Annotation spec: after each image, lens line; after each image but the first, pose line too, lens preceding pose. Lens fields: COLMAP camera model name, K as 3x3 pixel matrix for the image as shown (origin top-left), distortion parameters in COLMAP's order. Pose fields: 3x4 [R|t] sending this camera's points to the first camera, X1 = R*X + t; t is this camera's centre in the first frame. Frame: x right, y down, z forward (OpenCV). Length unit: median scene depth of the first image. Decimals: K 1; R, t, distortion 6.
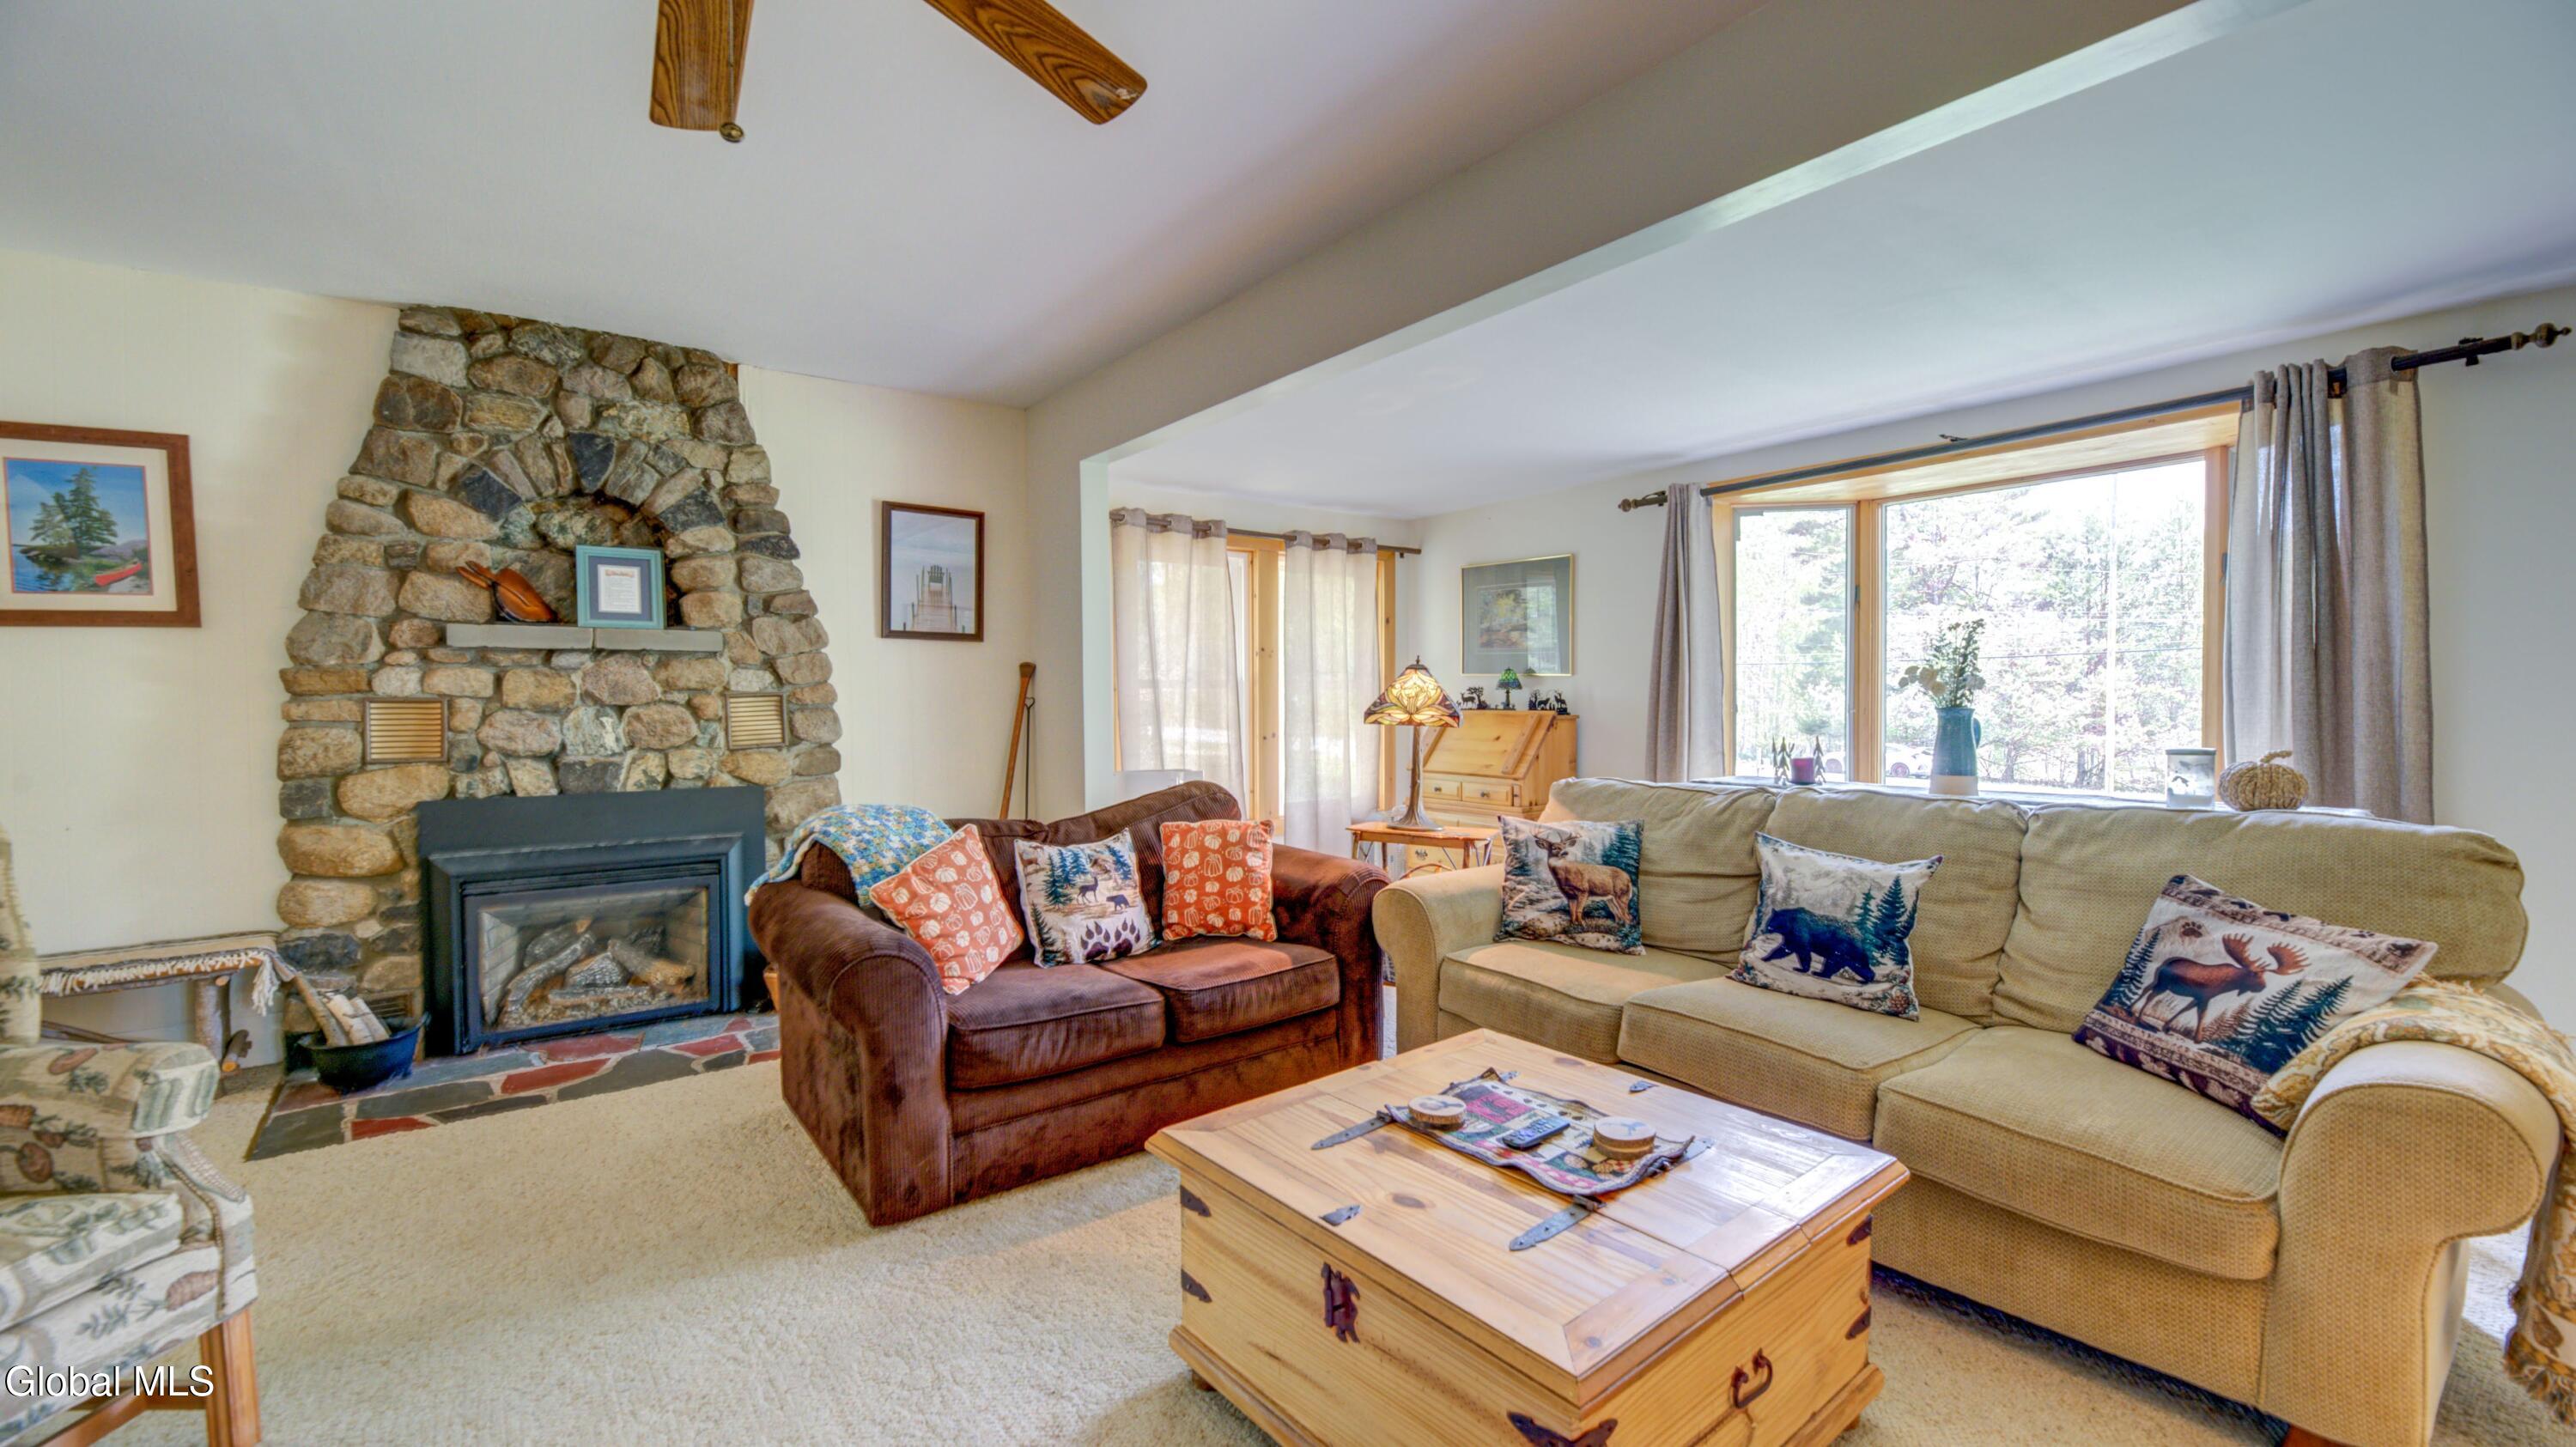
lens RADIAL K [[1056.9, 0, 1297.1], [0, 1056.9, 722.6], [0, 0, 1]] dist [-0.004117, -0.000473]
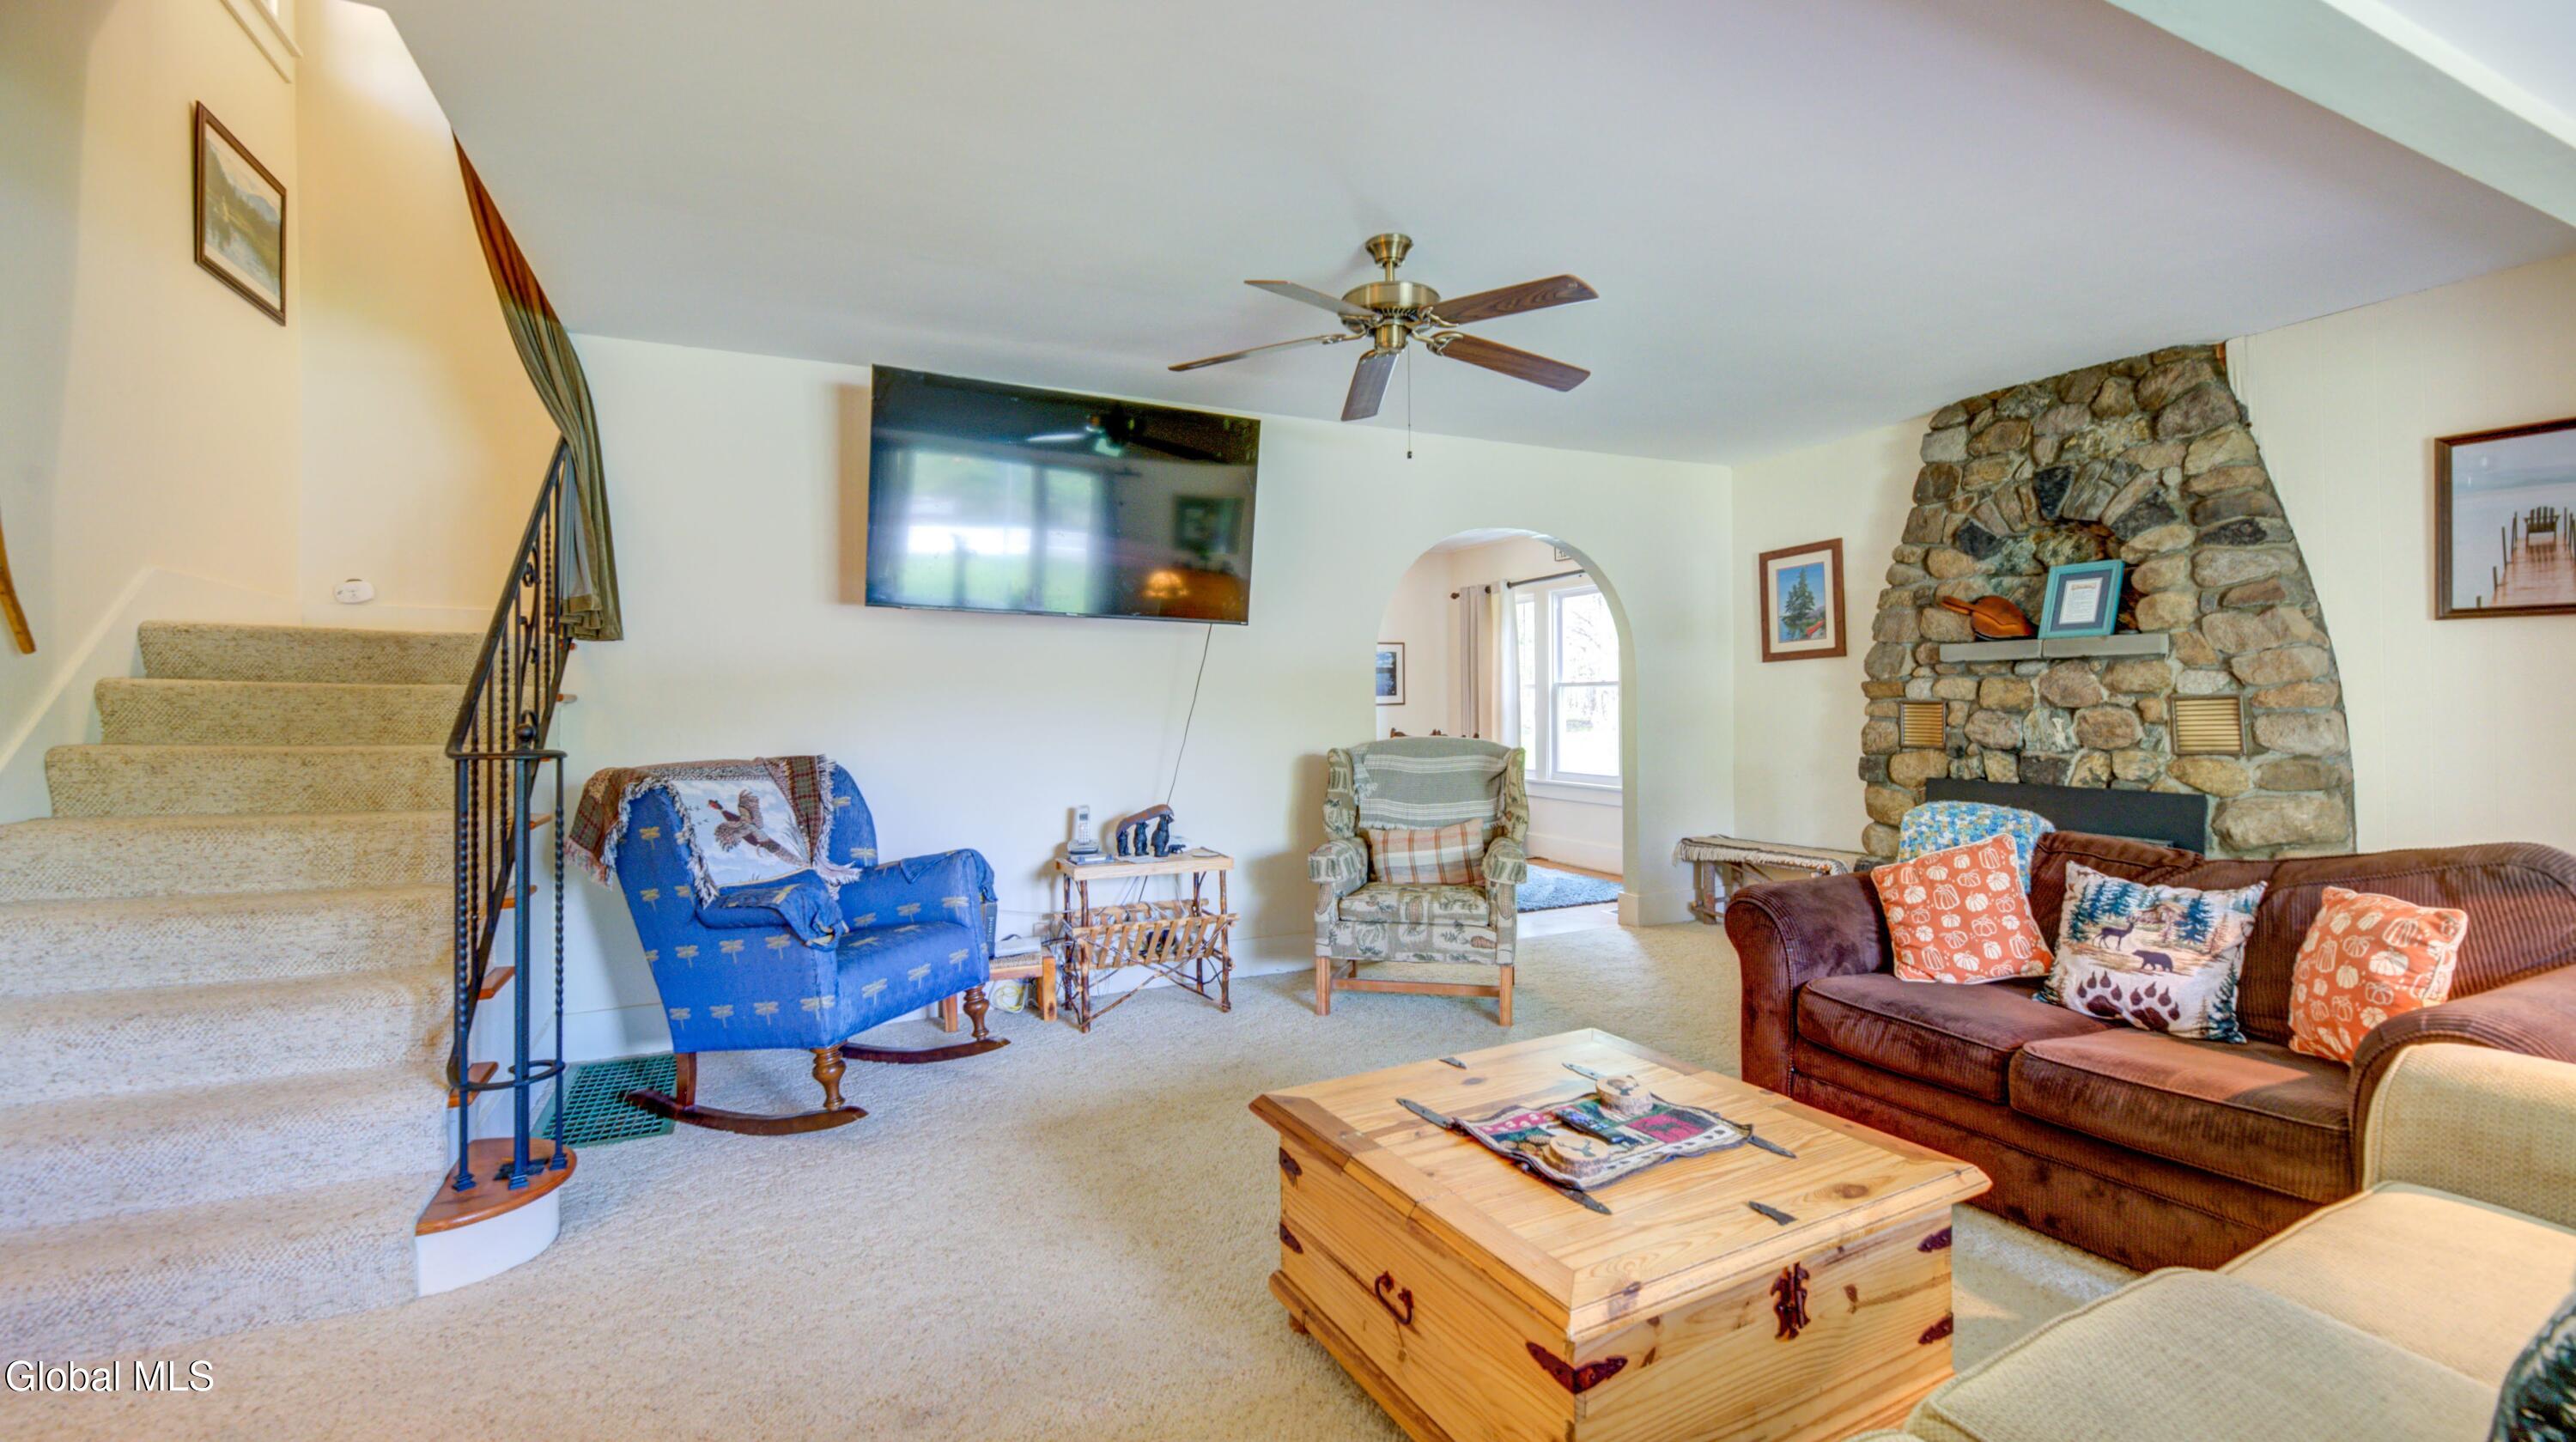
lens RADIAL K [[1056.9, 0, 1278.4], [0, 1056.9, 699.0], [0, 0, 1]] dist [-0.004117, -0.000473]
pose [[-0.197937, 0.001628, -0.980213, 0.608570], [-0.017141, 0.999840, 0.005121, -0.017037], [0.980065, 0.017816, -0.197877, 0.414603]]
